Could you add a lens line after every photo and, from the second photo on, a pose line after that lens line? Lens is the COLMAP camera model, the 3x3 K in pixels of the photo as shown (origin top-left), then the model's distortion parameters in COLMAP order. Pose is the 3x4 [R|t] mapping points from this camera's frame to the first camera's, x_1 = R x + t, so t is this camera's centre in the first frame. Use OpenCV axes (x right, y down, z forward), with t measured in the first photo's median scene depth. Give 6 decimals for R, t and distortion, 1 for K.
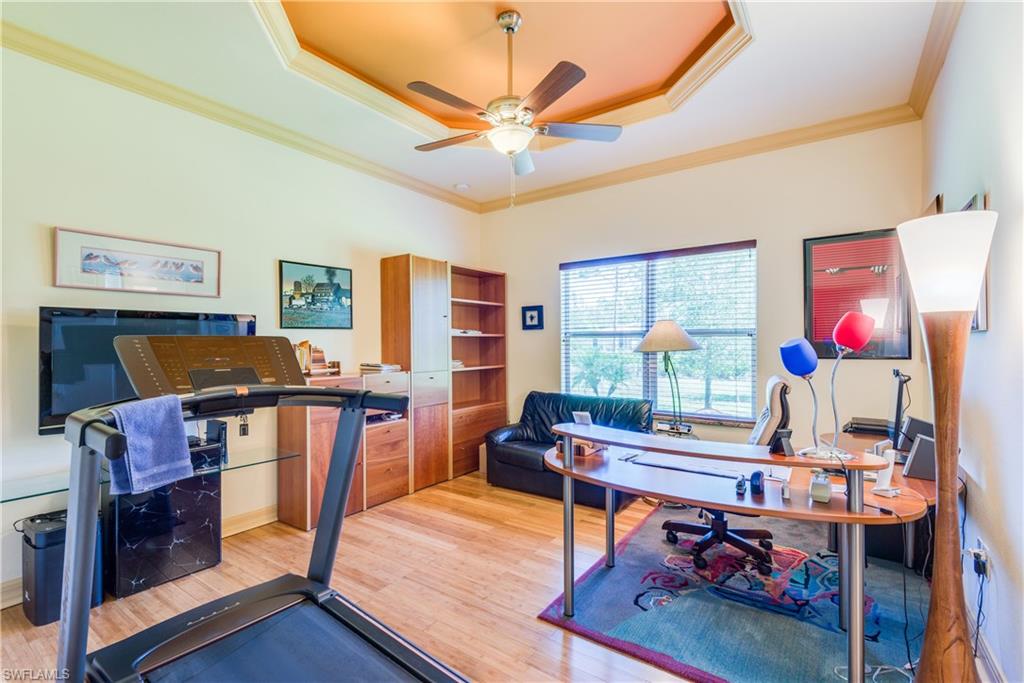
lens RADIAL K [[458.6, 0, 514.7], [0, 458.6, 341.1], [0, 0, 1]] dist [0.014104, -0.007830]
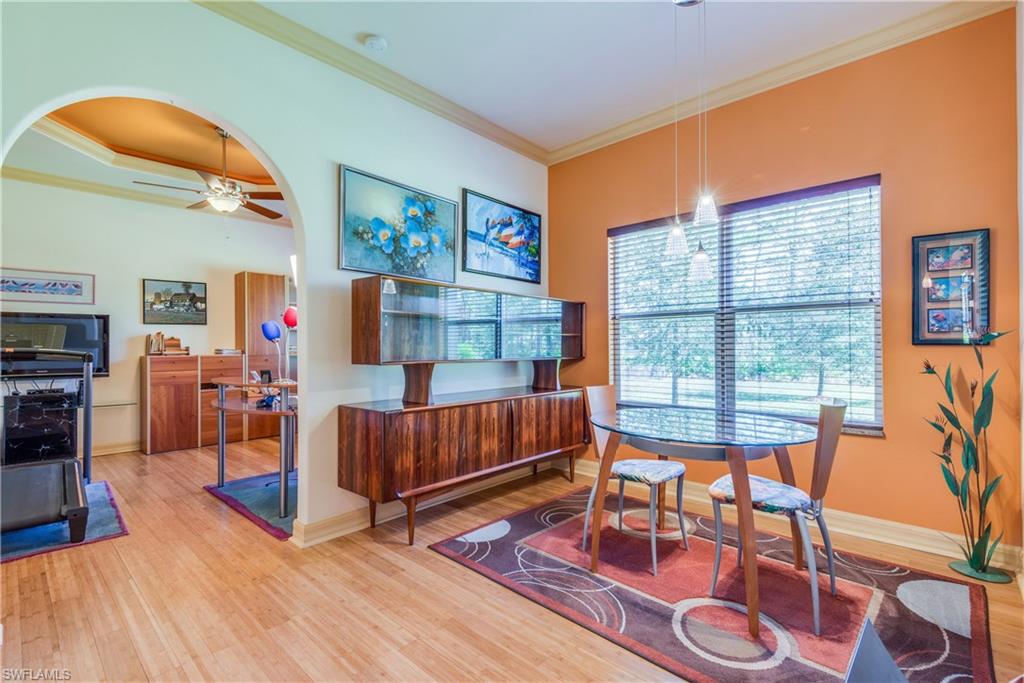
lens RADIAL K [[458.6, 0, 507.1], [0, 458.6, 343.6], [0, 0, 1]] dist [0.014104, -0.007830]
pose [[0.991345, -0.001804, -0.131269, 0.821162], [0.001888, 0.999998, 0.000514, 0.036135], [0.131268, -0.000758, 0.991347, -0.325196]]
